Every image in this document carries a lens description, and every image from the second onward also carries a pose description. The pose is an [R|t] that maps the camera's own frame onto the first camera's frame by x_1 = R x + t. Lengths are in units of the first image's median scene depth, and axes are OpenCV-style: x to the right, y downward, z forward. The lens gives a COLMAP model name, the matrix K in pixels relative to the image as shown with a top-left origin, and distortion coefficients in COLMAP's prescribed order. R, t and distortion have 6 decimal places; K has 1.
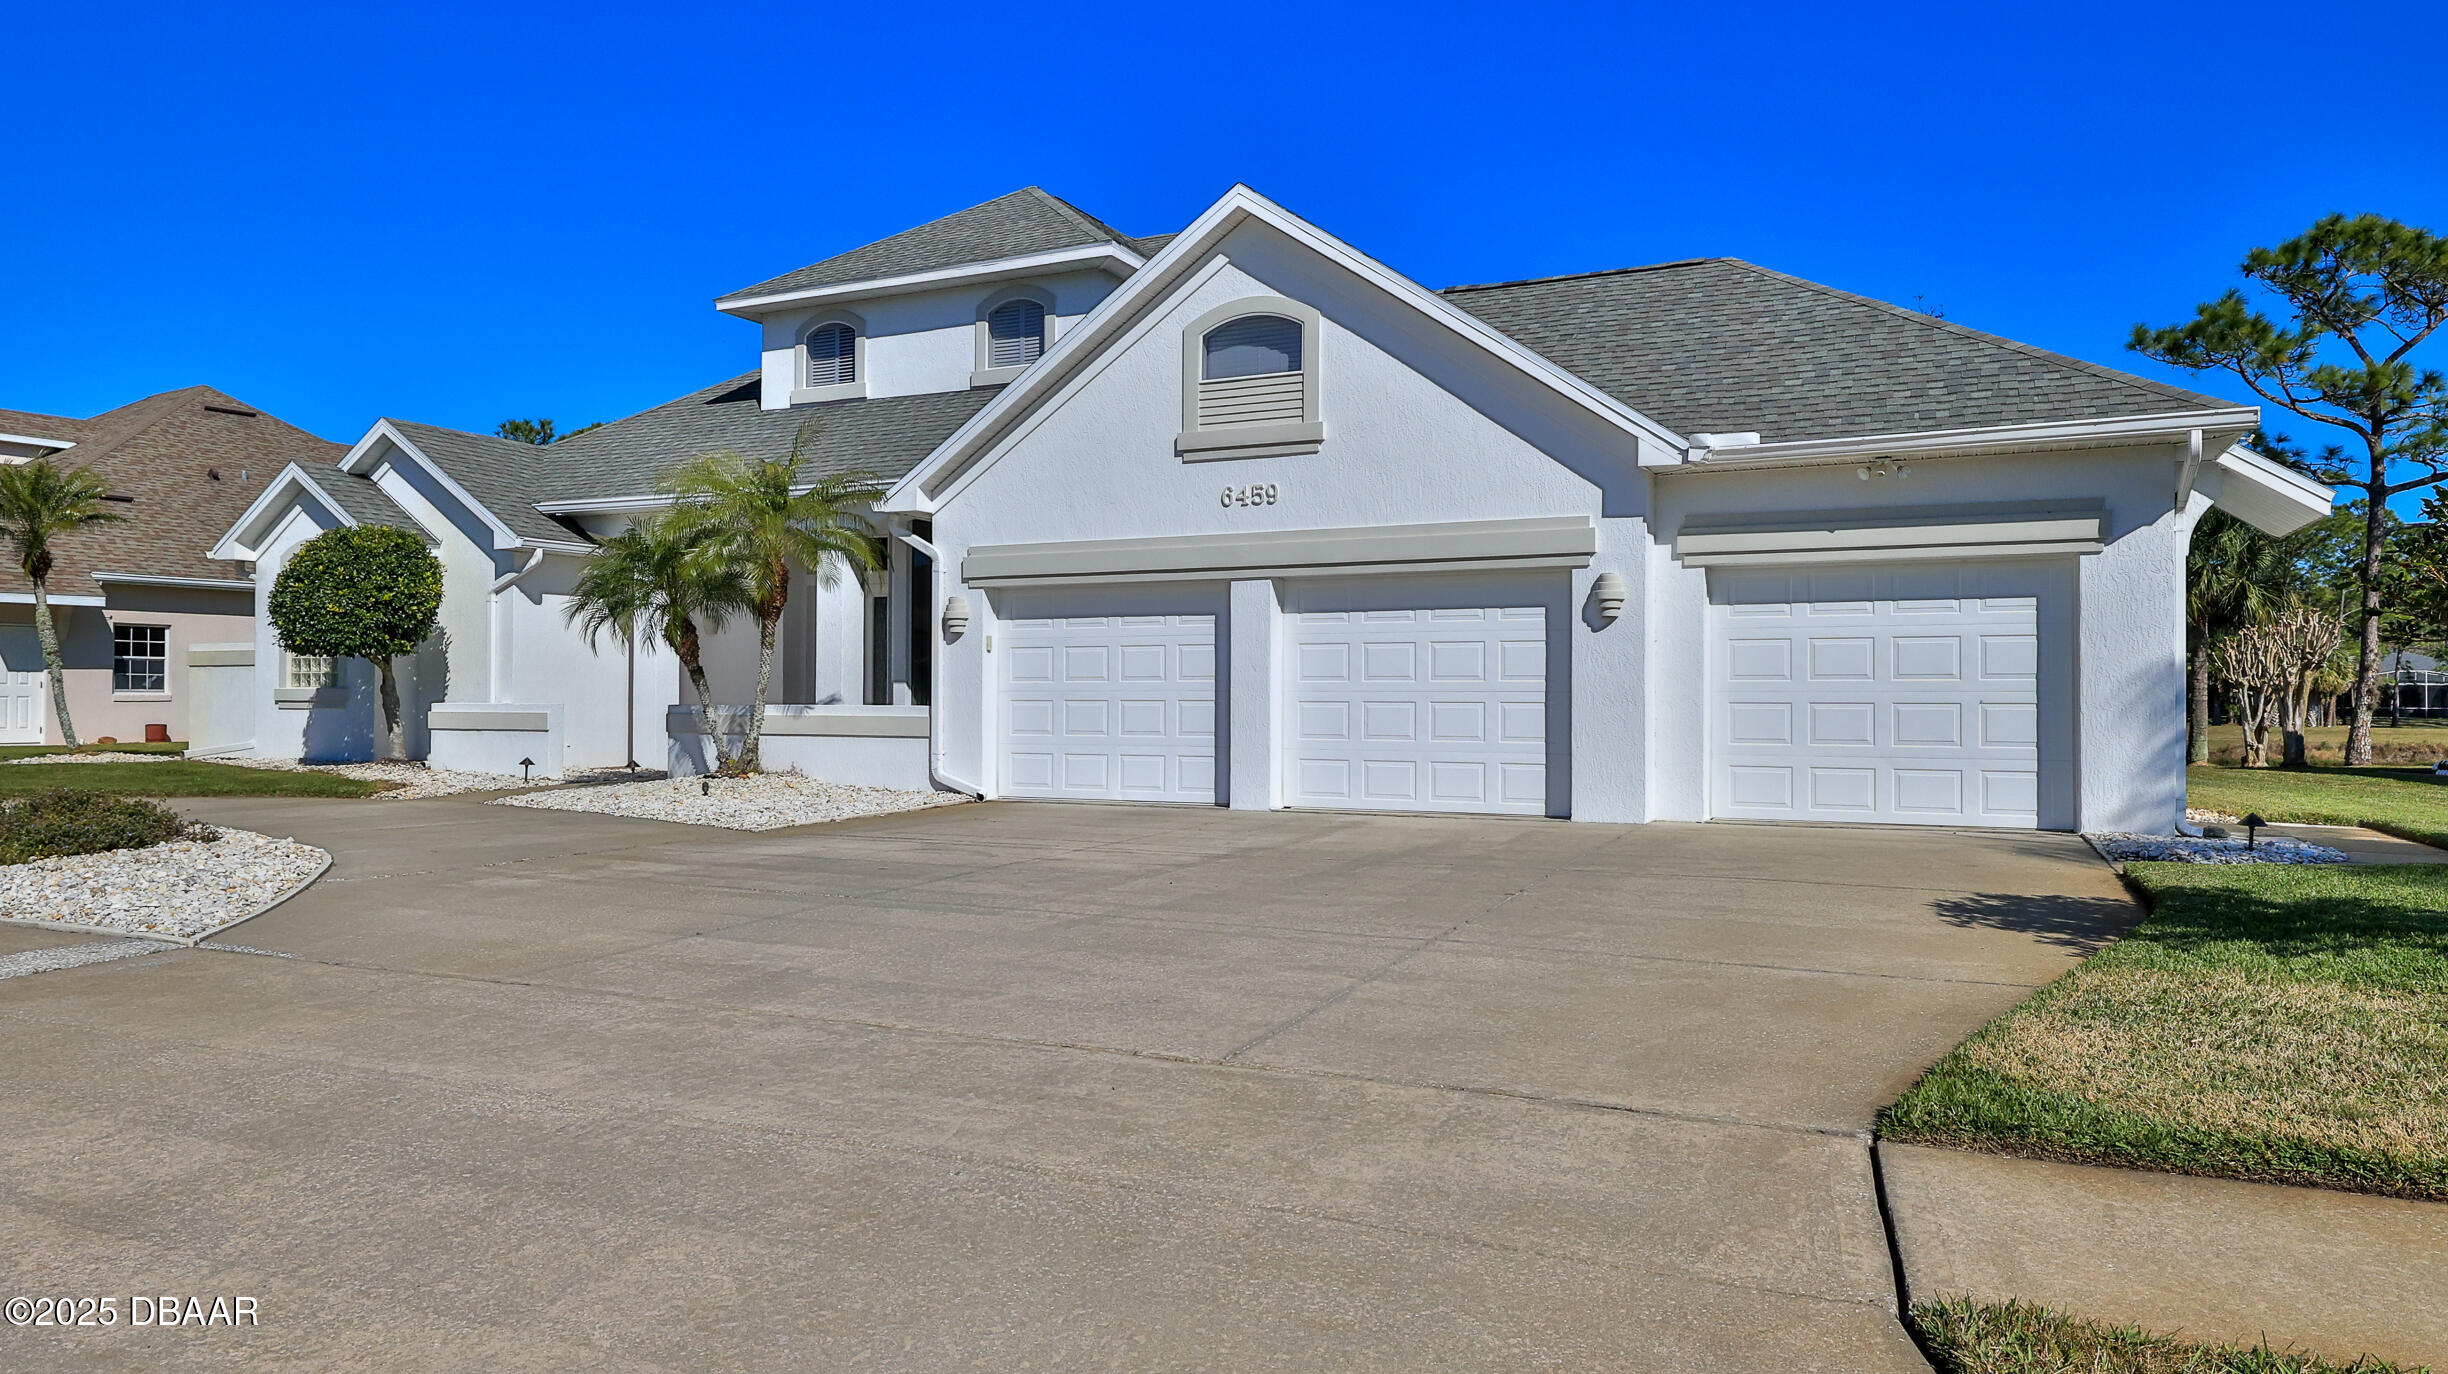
lens RADIAL K [[1576.2, 0, 1301.5], [0, 1576.2, 685.7], [0, 0, 1]] dist [0.003107, 0.001237]
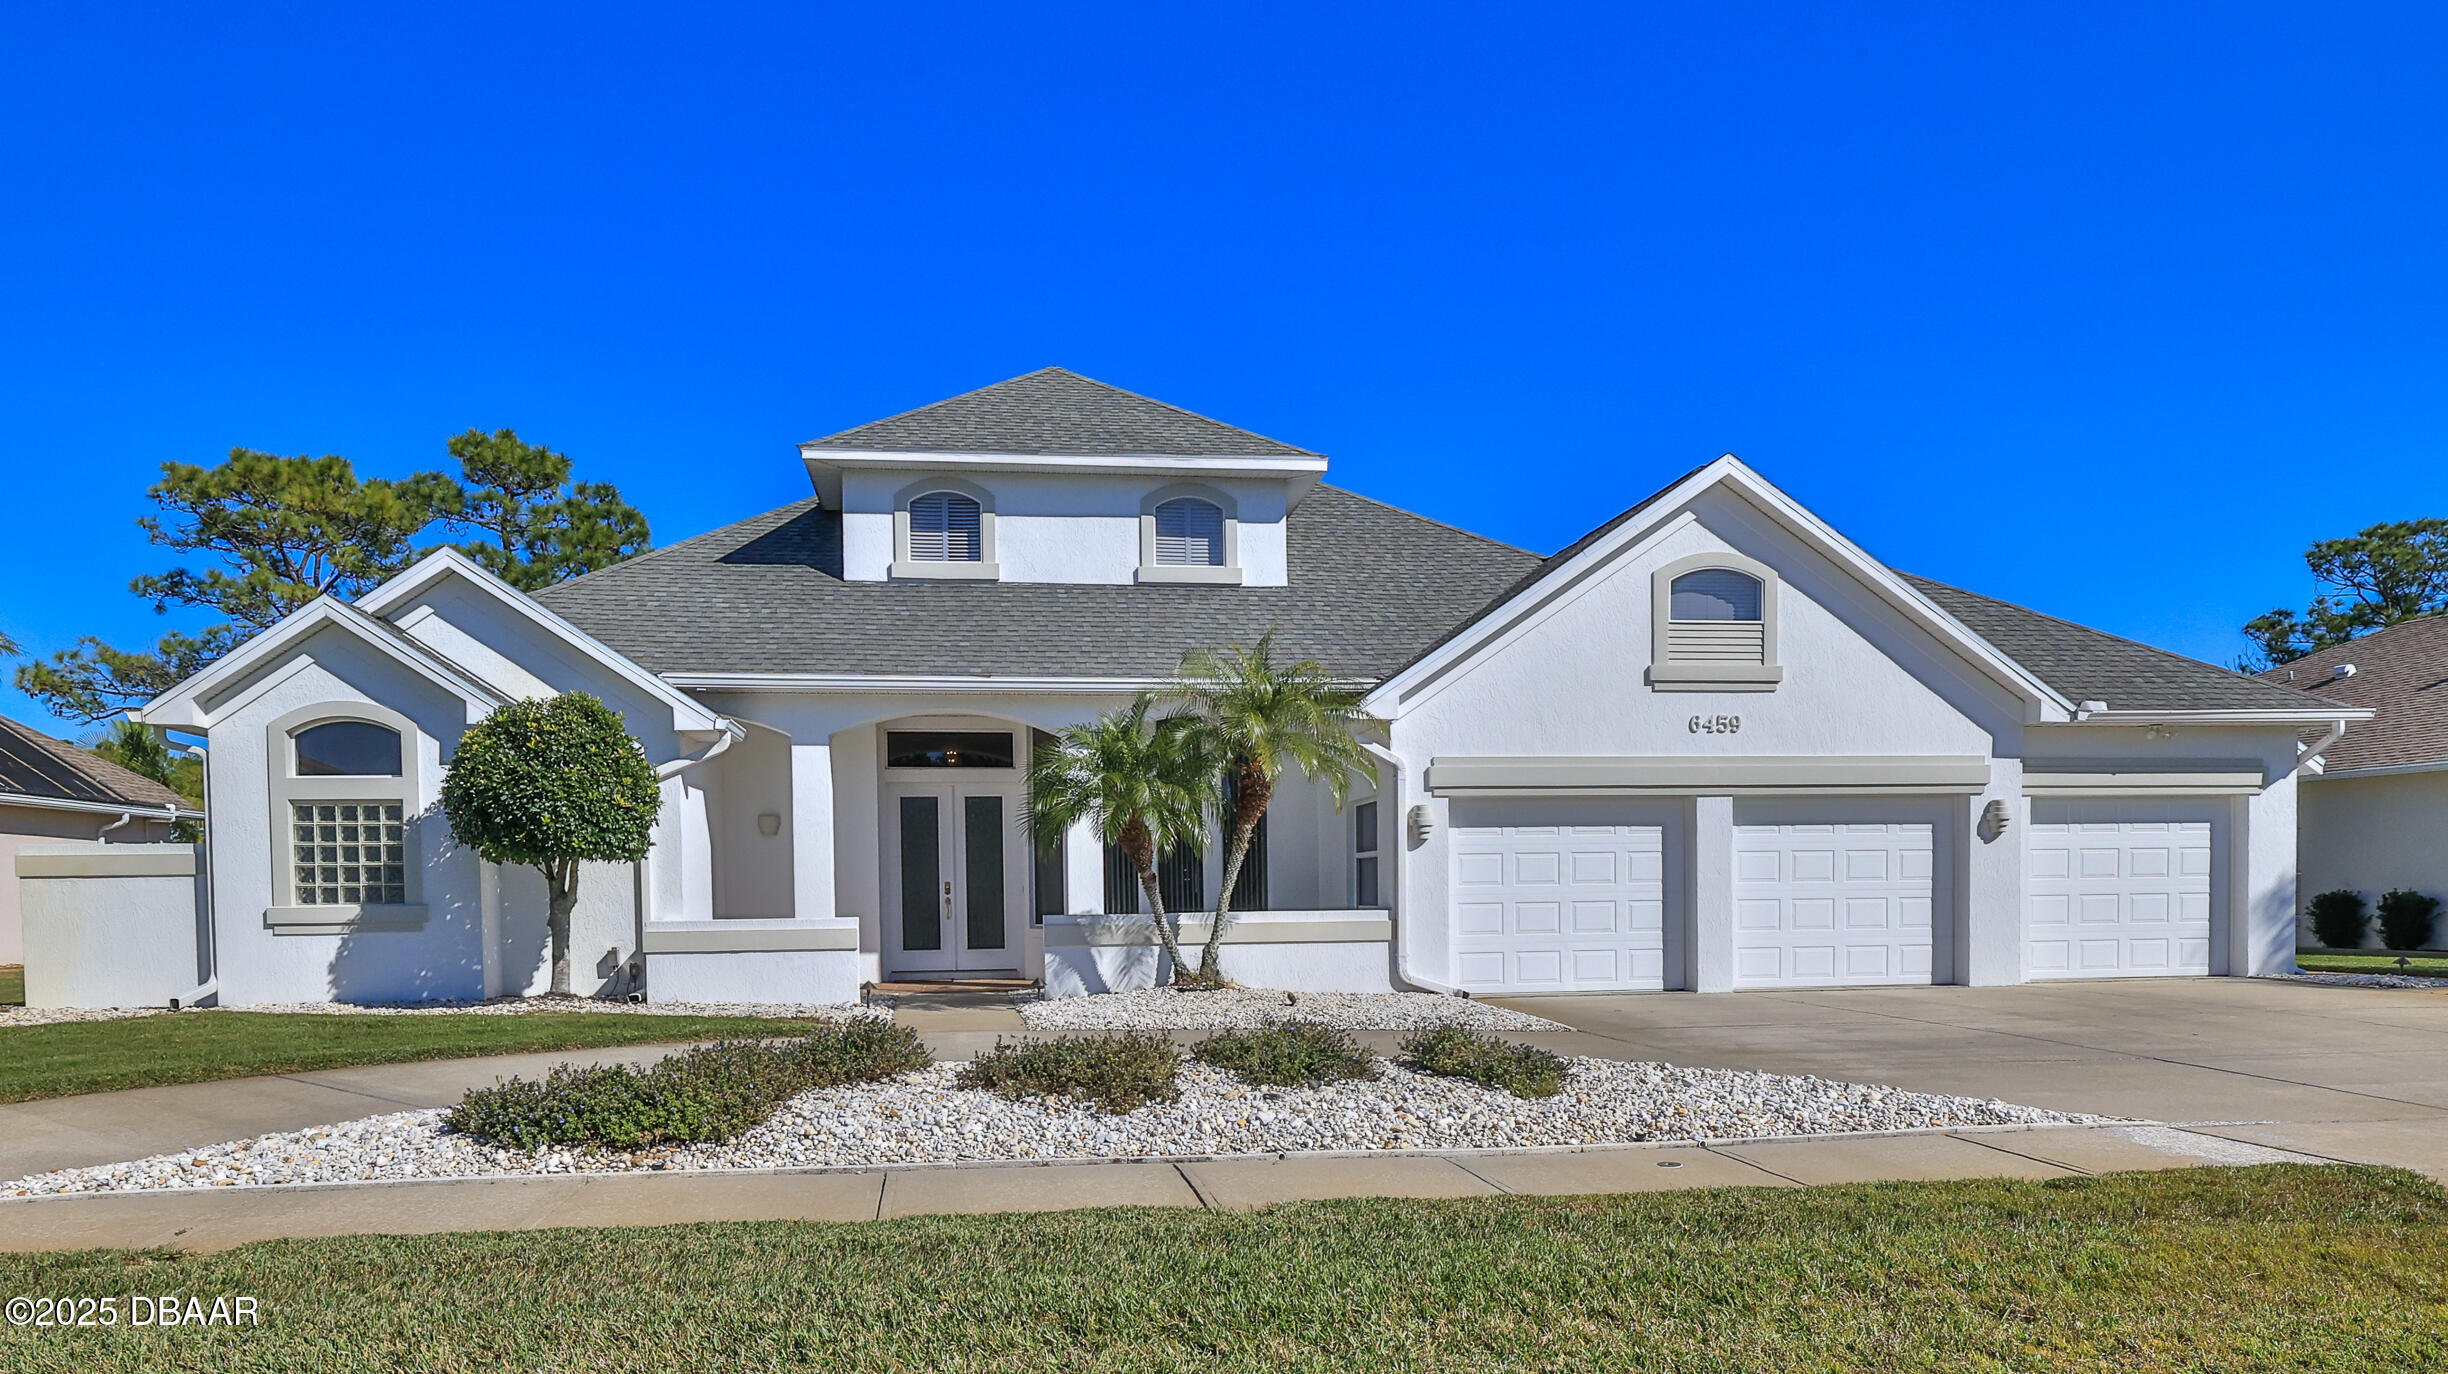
lens RADIAL K [[1574.5, 0, 1226.2], [0, 1574.5, 942.3], [0, 0, 1]] dist [-0.000507, -0.001558]
pose [[0.829466, -0.028811, 0.557814, -0.978218], [0.010956, 0.999316, 0.035322, -0.004413], [-0.558450, -0.023187, 0.829214, 0.230562]]
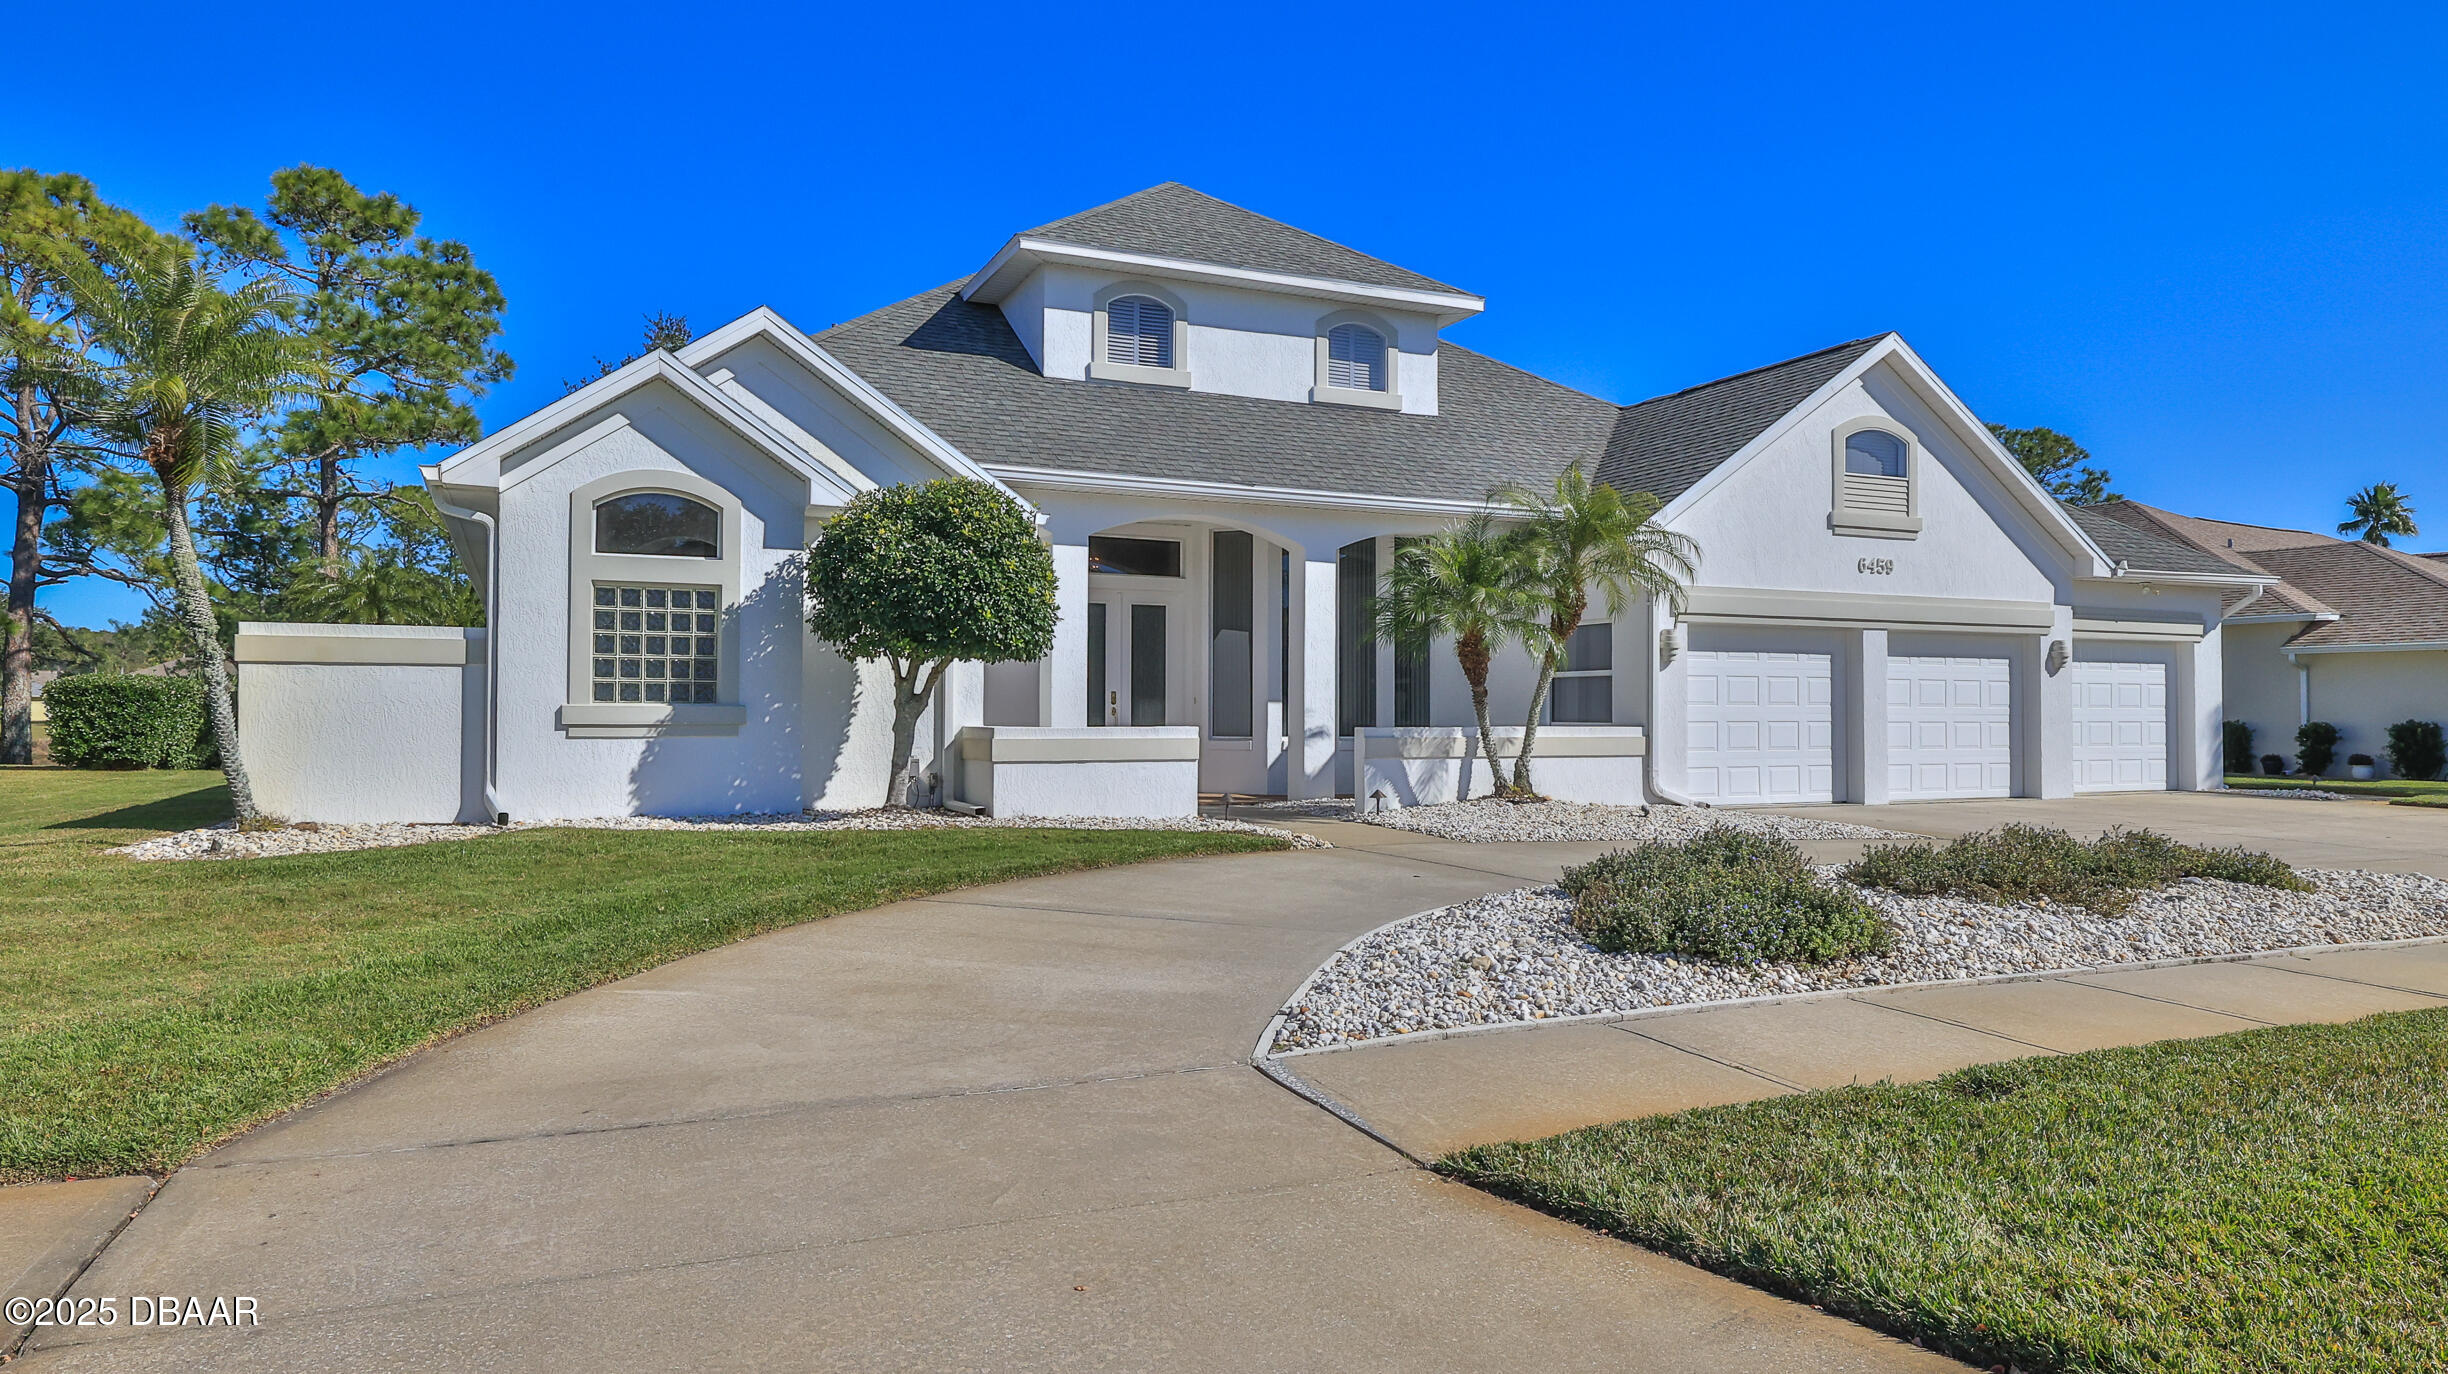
lens RADIAL K [[1527.6, 0, 1255.9], [0, 1527.6, 682.5], [0, 0, 1]] dist [-0.002560, 0.001005]
pose [[0.626653, 0.015964, 0.779135, -1.341014], [-0.007331, 0.999867, -0.014590, -0.000843], [-0.779264, 0.003431, 0.626686, 0.598235]]
